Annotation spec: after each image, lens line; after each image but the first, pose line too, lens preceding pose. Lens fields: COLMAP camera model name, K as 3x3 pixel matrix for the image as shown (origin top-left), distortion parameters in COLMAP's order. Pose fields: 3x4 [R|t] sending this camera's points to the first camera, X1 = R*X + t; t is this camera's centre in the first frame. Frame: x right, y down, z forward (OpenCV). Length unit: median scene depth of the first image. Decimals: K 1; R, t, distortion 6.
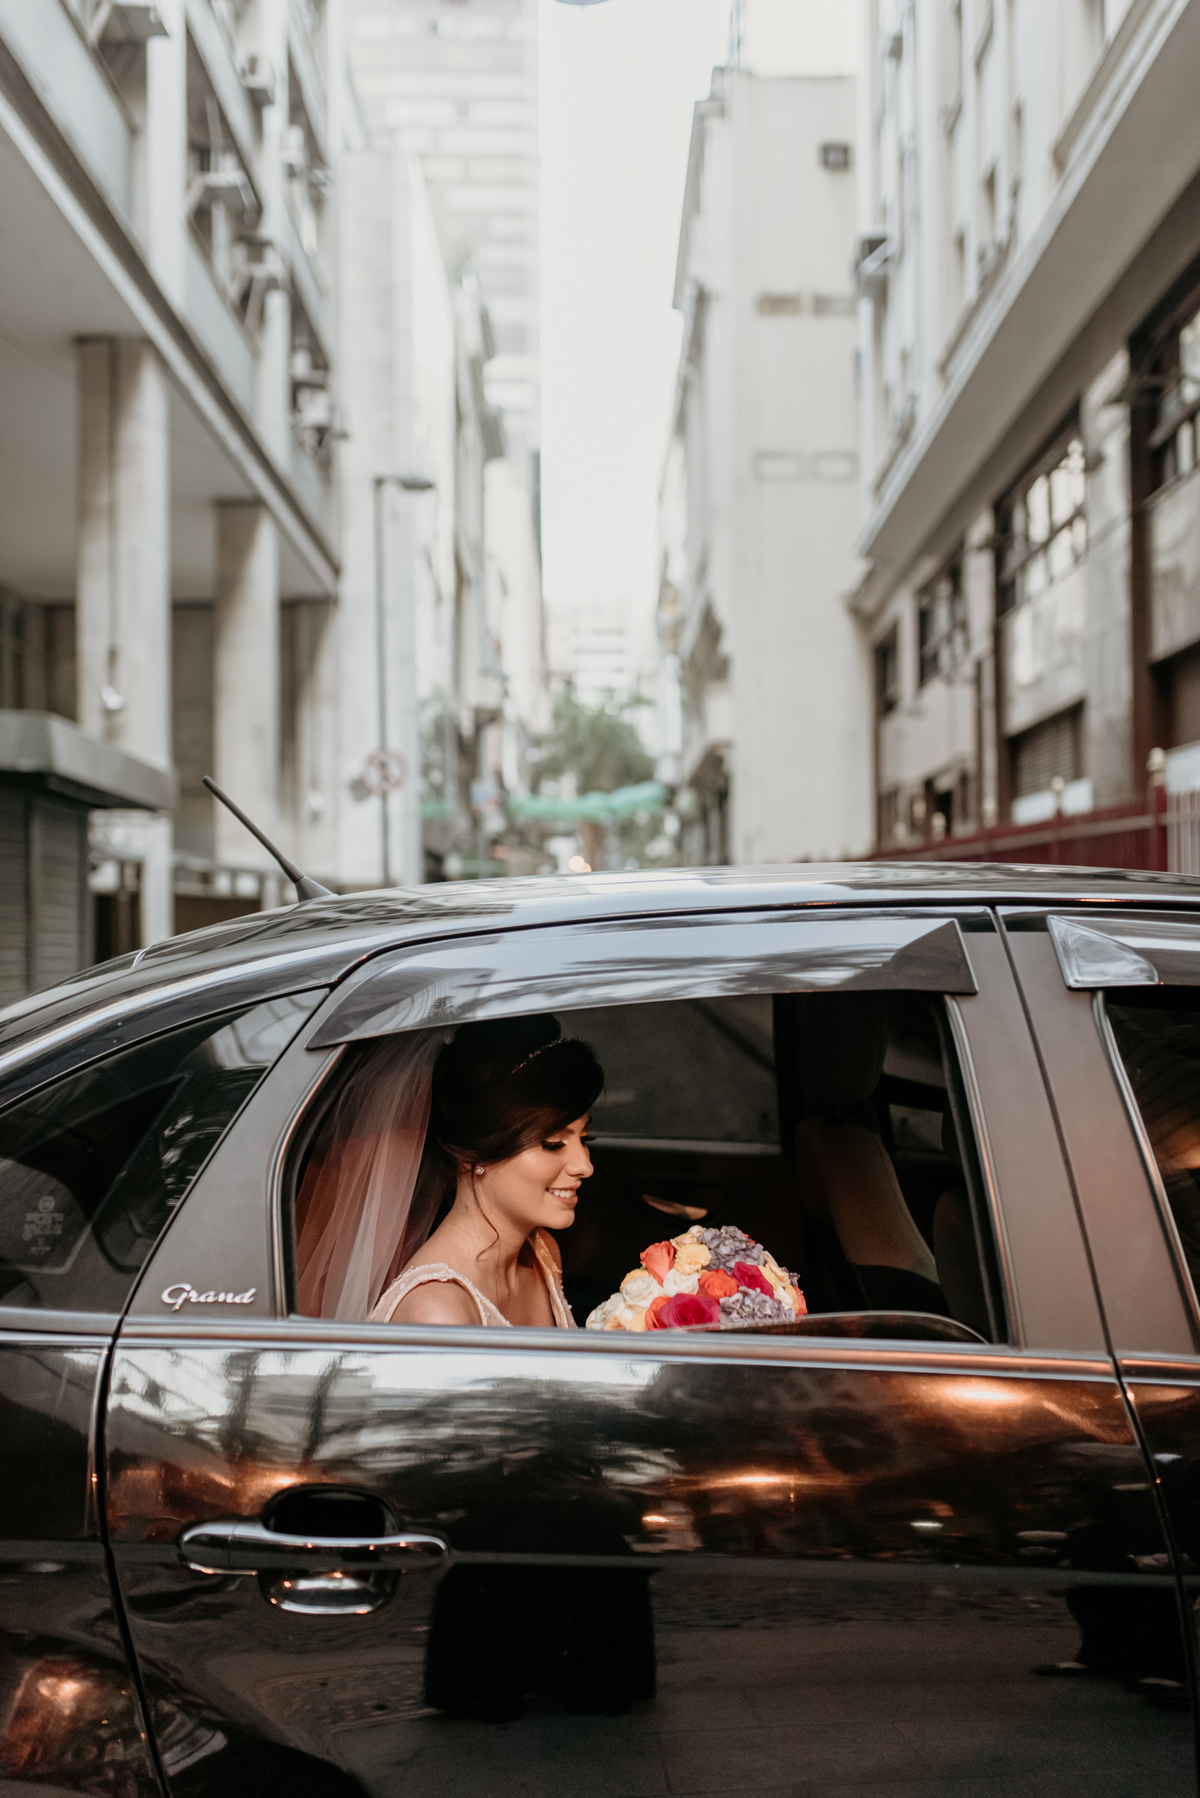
lens RADIAL K [[1822.6, 0, 600.0], [0, 1822.6, 899.0], [0, 0, 1]] dist [0.002082, -0.002355]
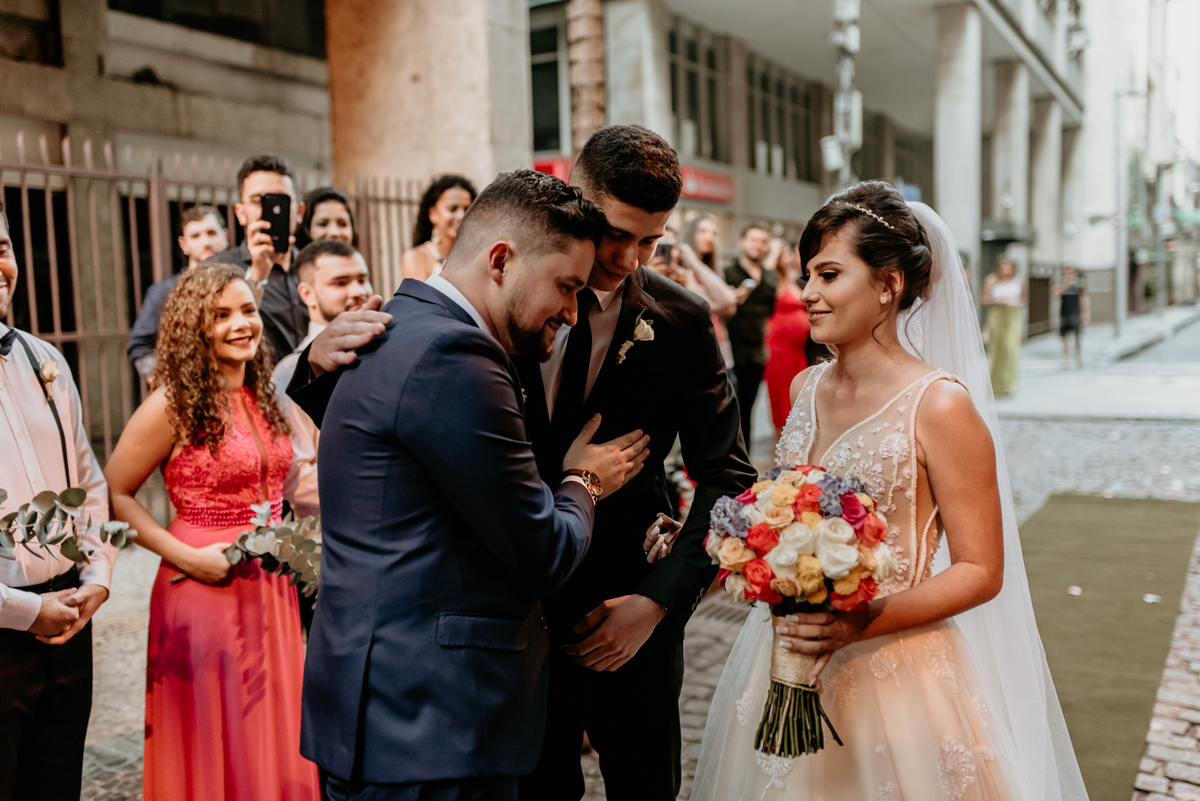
lens RADIAL K [[1241.9, 0, 600.0], [0, 1241.9, 400.5], [0, 0, 1]] dist [0.083252, -0.008341]
pose [[0.888203, 0.014859, -0.459210, 0.012959], [0.027794, 0.995909, 0.085984, -0.000097], [0.458609, -0.089134, 0.884156, -0.256252]]
